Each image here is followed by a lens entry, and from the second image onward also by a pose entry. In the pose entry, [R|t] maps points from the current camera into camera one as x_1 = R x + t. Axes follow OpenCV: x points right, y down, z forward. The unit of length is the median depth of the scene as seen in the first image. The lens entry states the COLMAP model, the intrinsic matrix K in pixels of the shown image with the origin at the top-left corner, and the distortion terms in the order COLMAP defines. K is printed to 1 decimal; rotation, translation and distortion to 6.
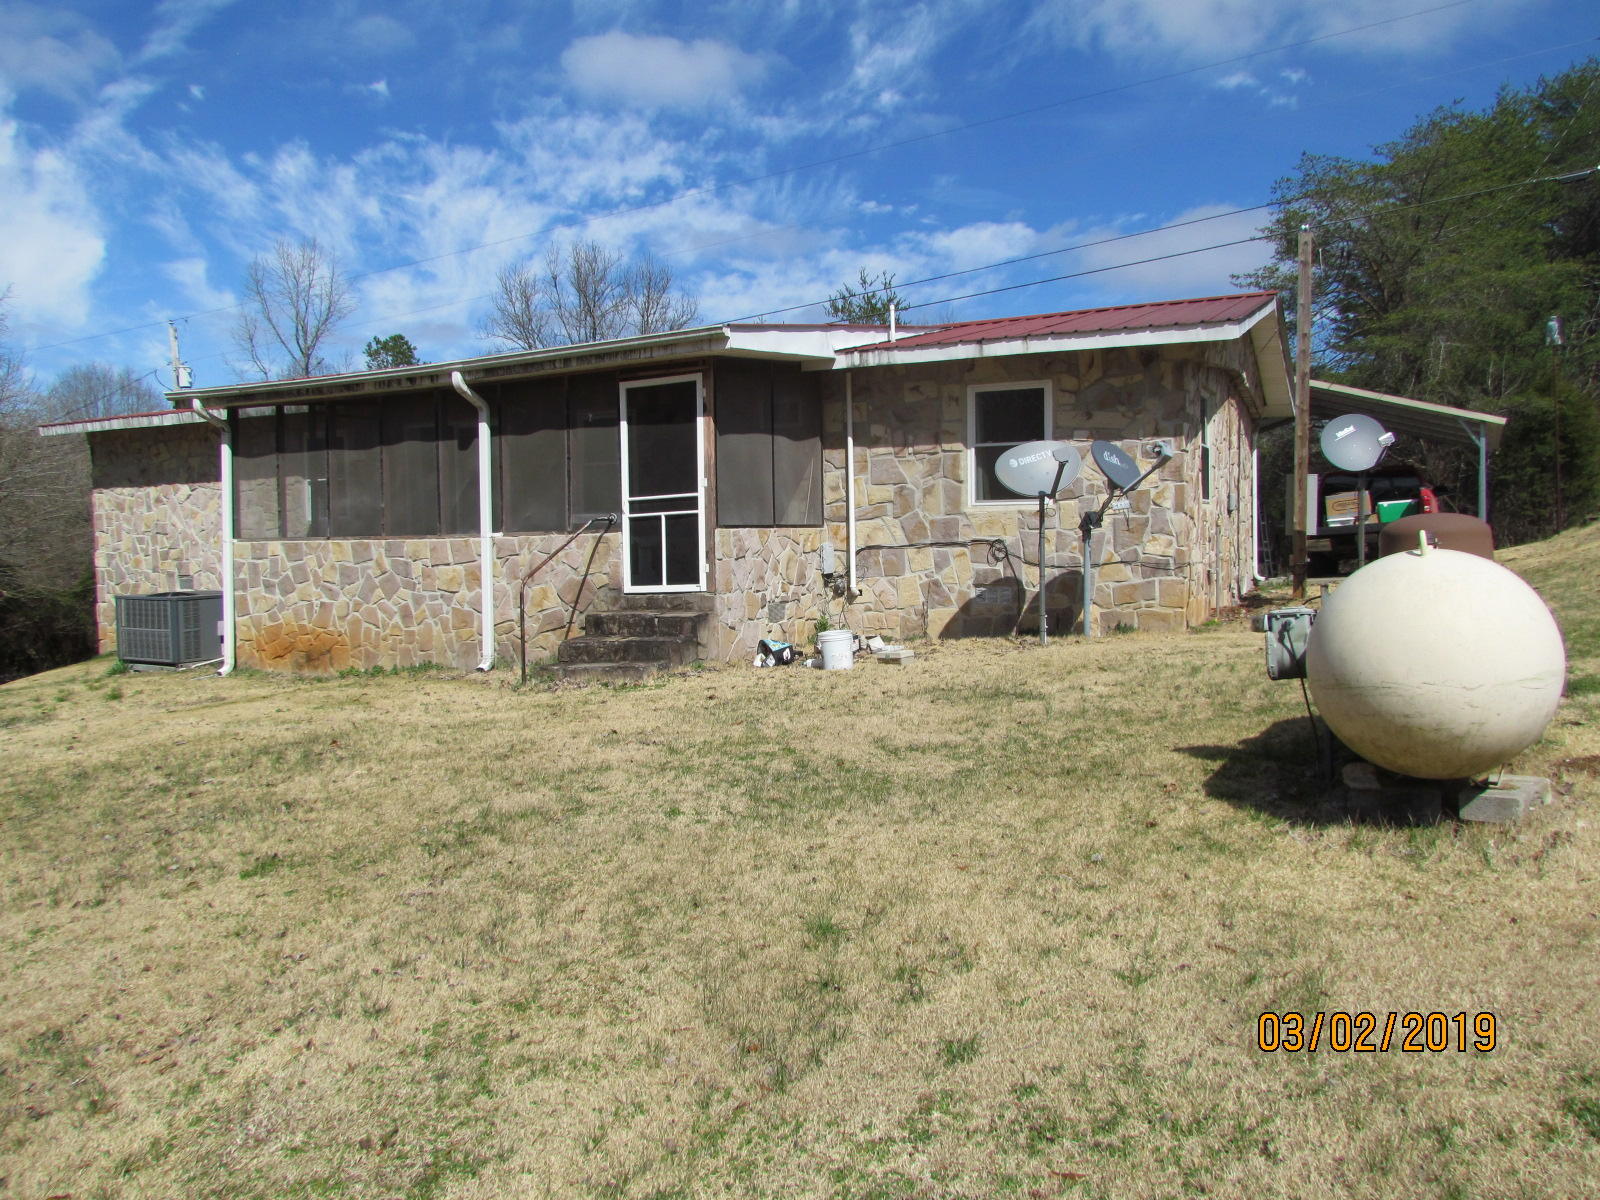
lens RADIAL K [[1146.6, 0, 800.0], [0, 1146.6, 600.0], [0, 0, 1]] dist [-0.011917, -0.000489]
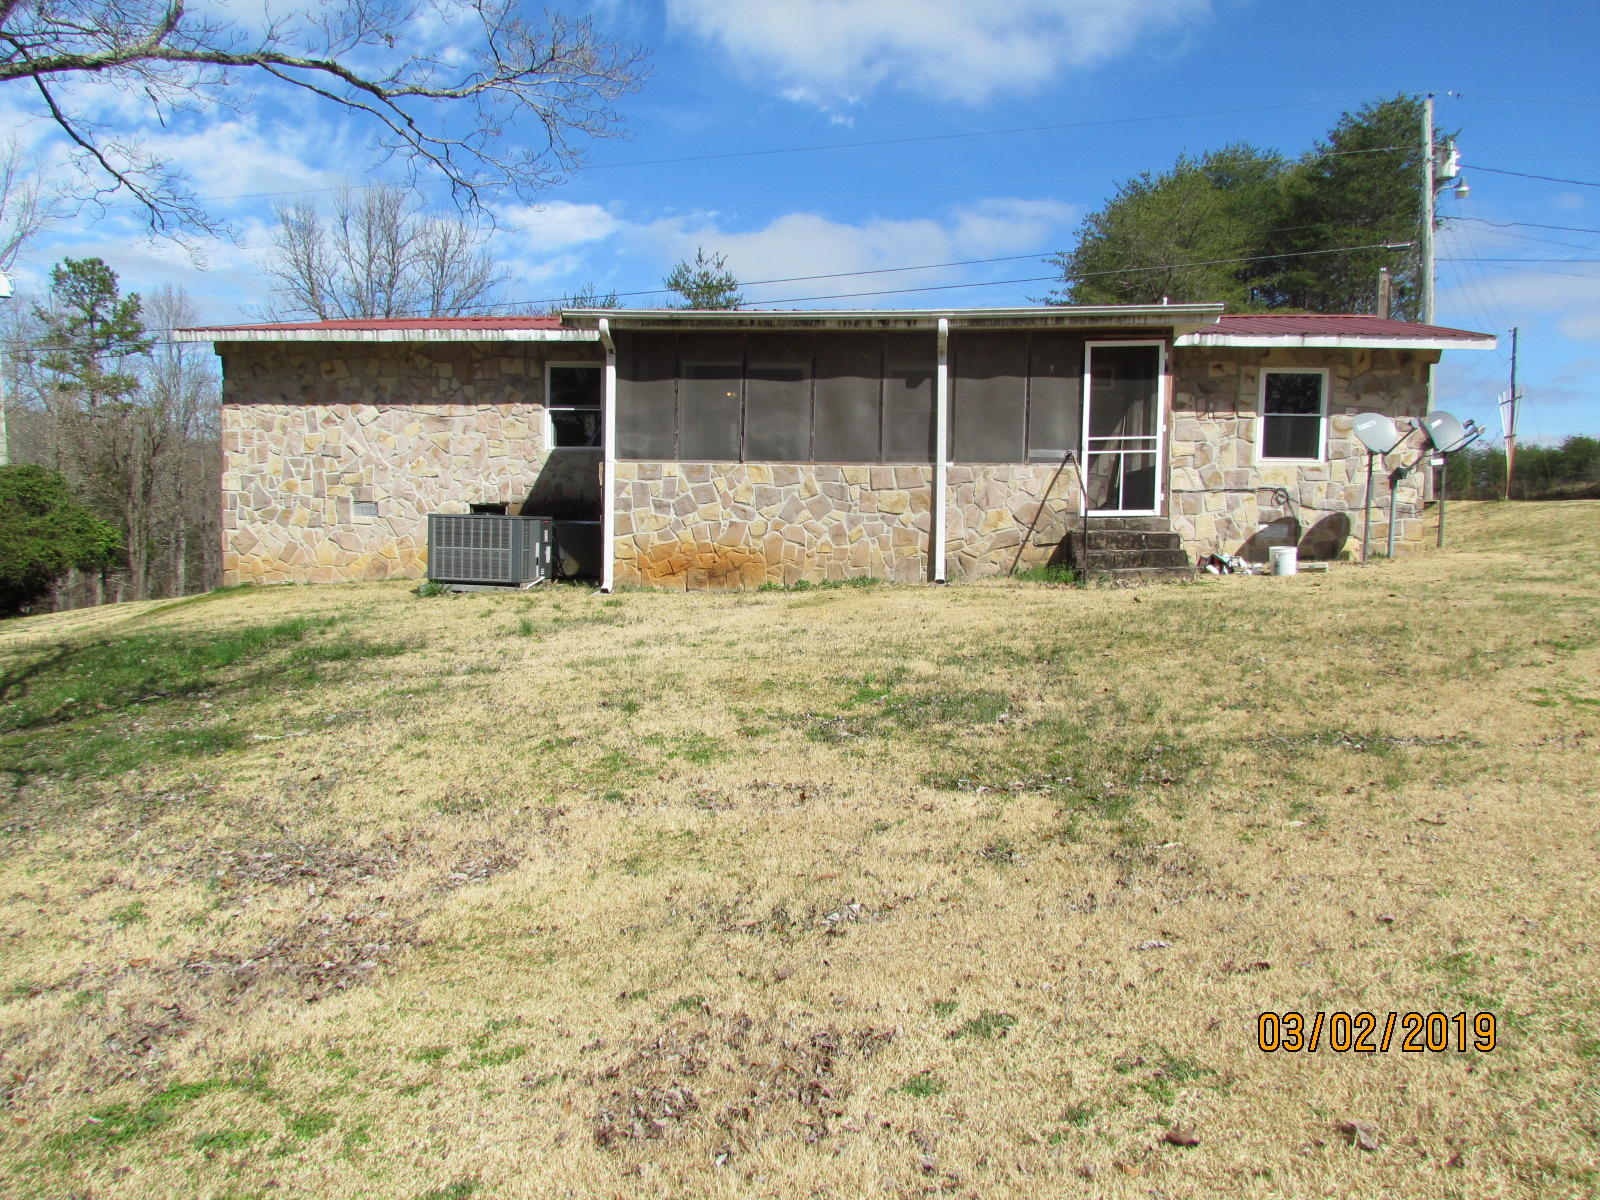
lens RADIAL K [[1146.6, 0, 800.0], [0, 1146.6, 600.0], [0, 0, 1]] dist [-0.011917, -0.000489]
pose [[0.935295, 0.008390, 0.353769, -0.783873], [-0.012586, 0.999875, 0.009563, 0.067897], [-0.353645, -0.013397, 0.935284, -0.023137]]
